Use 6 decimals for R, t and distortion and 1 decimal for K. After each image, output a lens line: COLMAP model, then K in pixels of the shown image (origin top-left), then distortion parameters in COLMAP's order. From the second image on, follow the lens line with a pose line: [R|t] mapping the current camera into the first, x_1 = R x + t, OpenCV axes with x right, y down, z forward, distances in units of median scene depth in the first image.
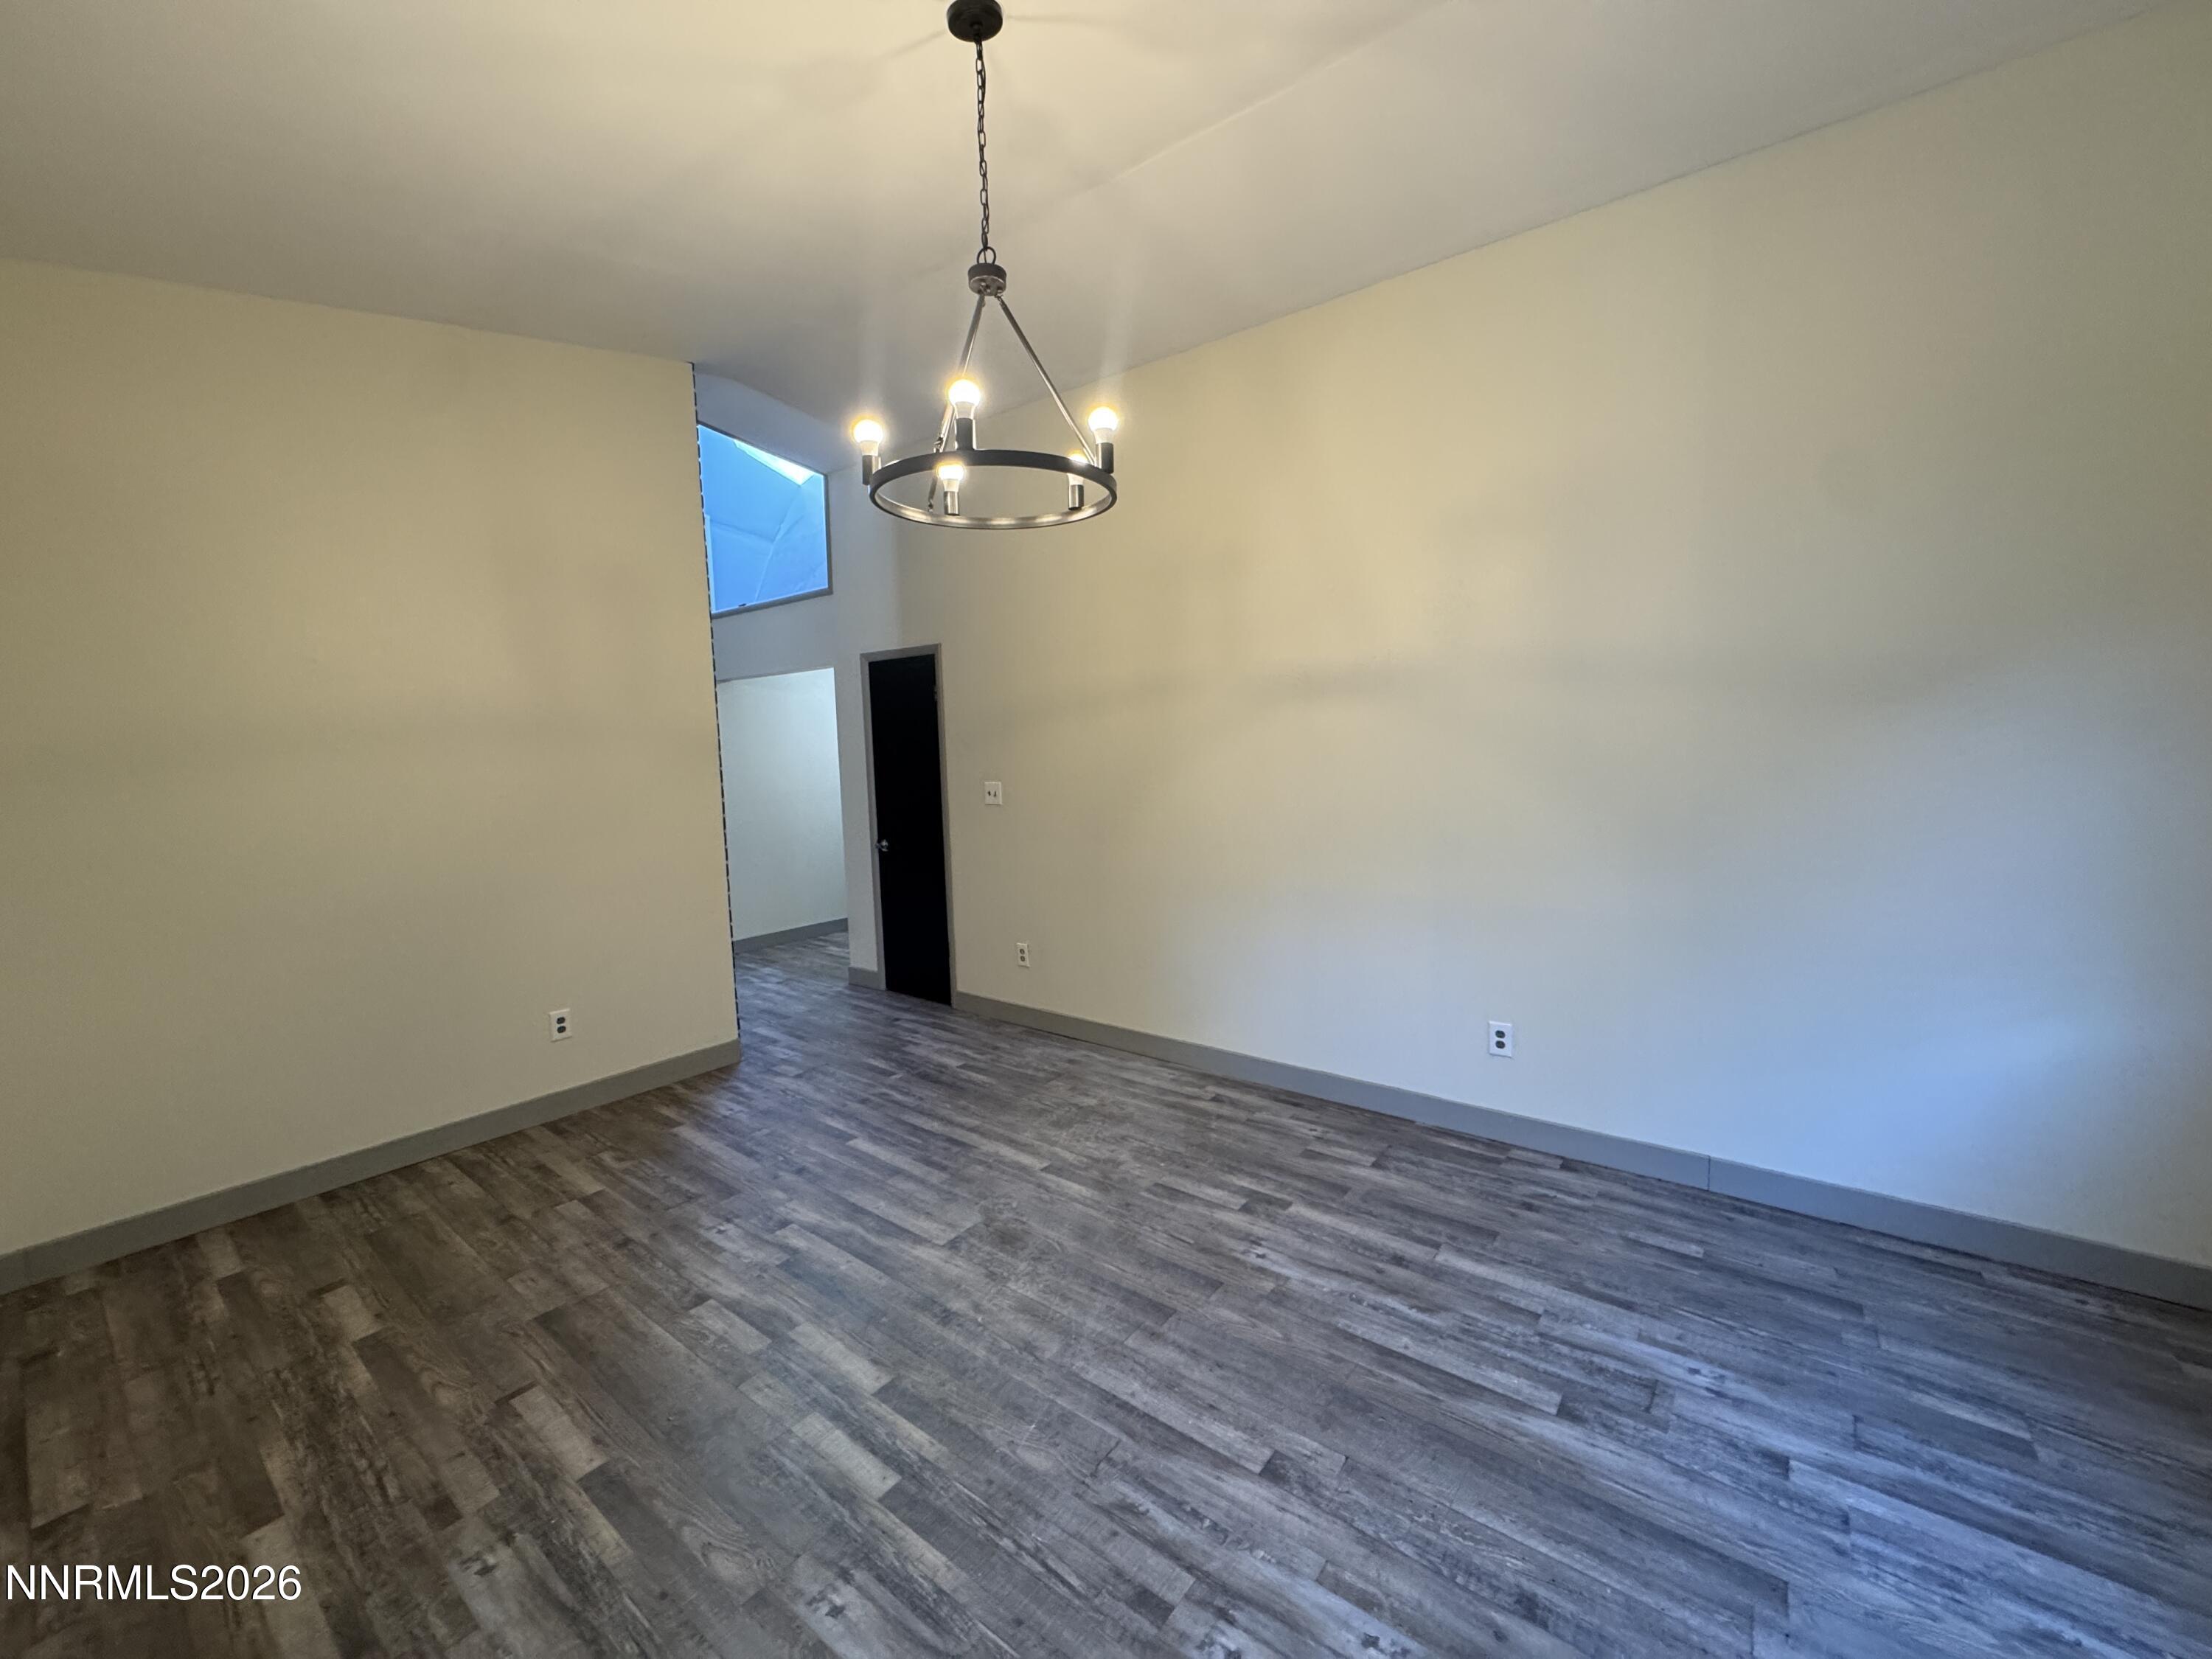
lens RADIAL K [[883.6, 0, 1110.8], [0, 883.6, 832.5], [0, 0, 1]] dist [-0.001999, 0.000217]
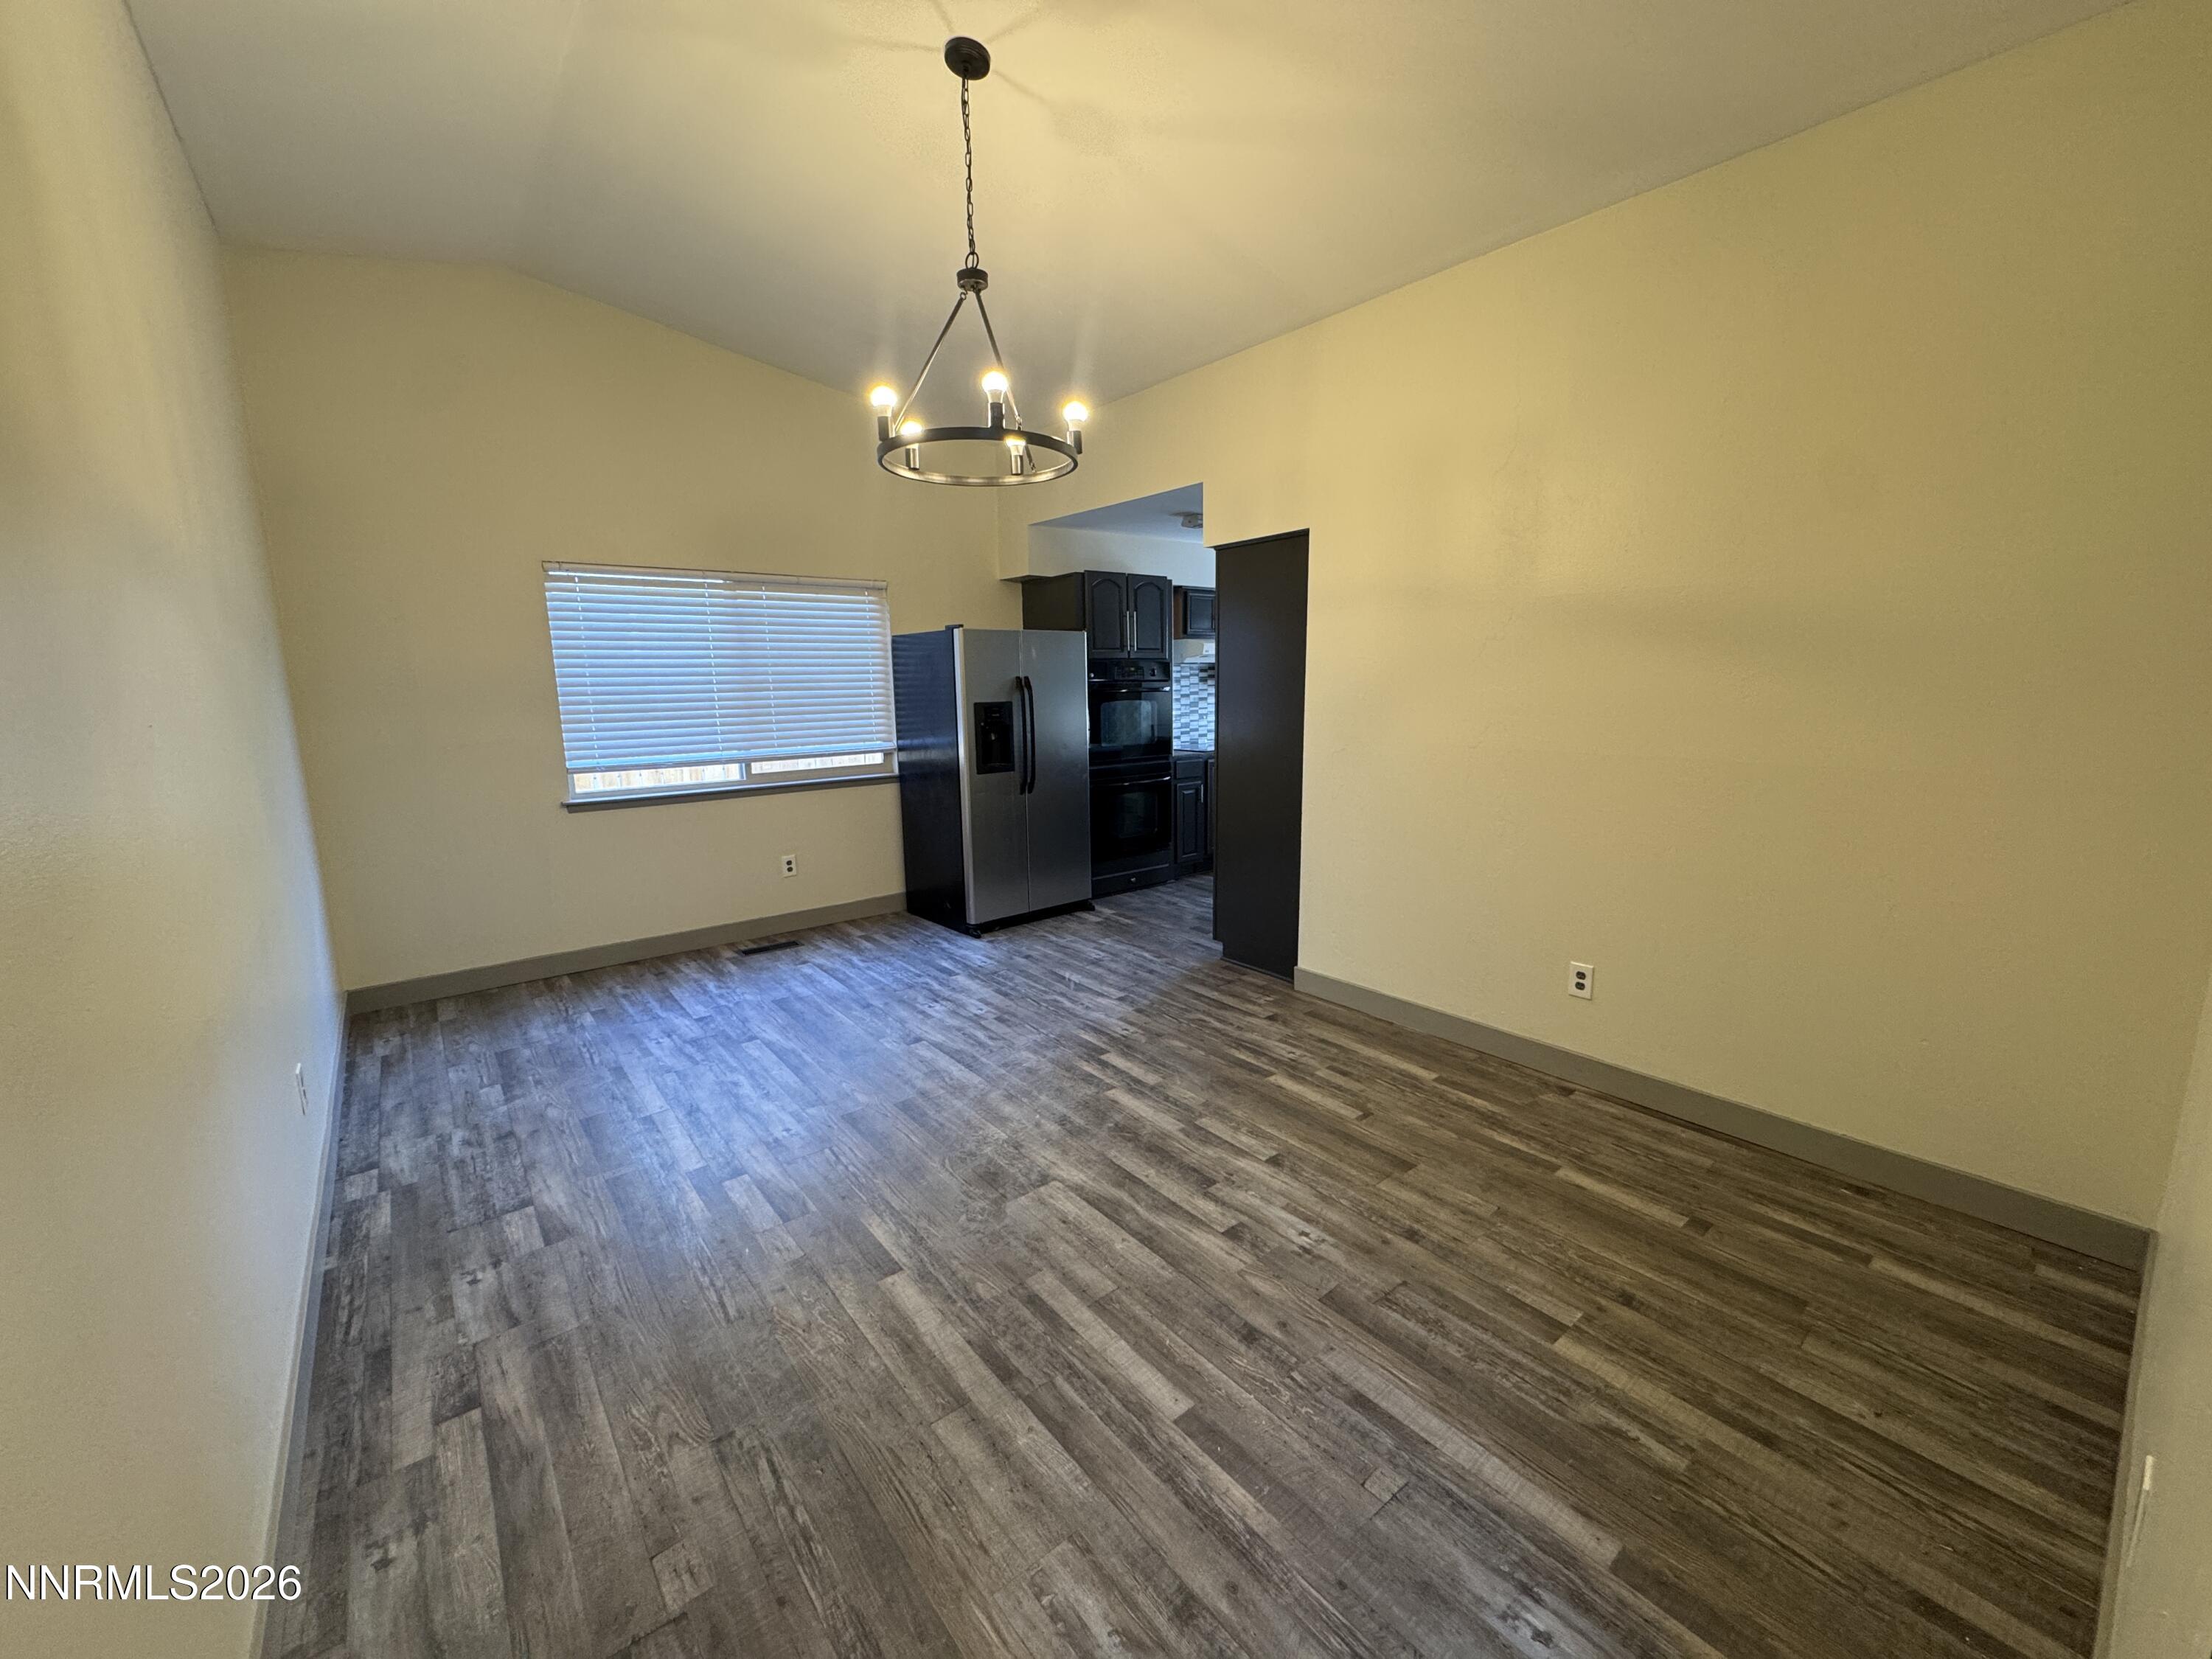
lens RADIAL K [[883.6, 0, 1108.9], [0, 883.6, 828.0], [0, 0, 1]] dist [-0.001999, 0.000217]
pose [[-0.973026, -0.000774, 0.230695, -0.494529], [0.061228, 0.963265, 0.261481, -0.164406], [-0.222422, 0.268552, -0.937234, 1.878482]]
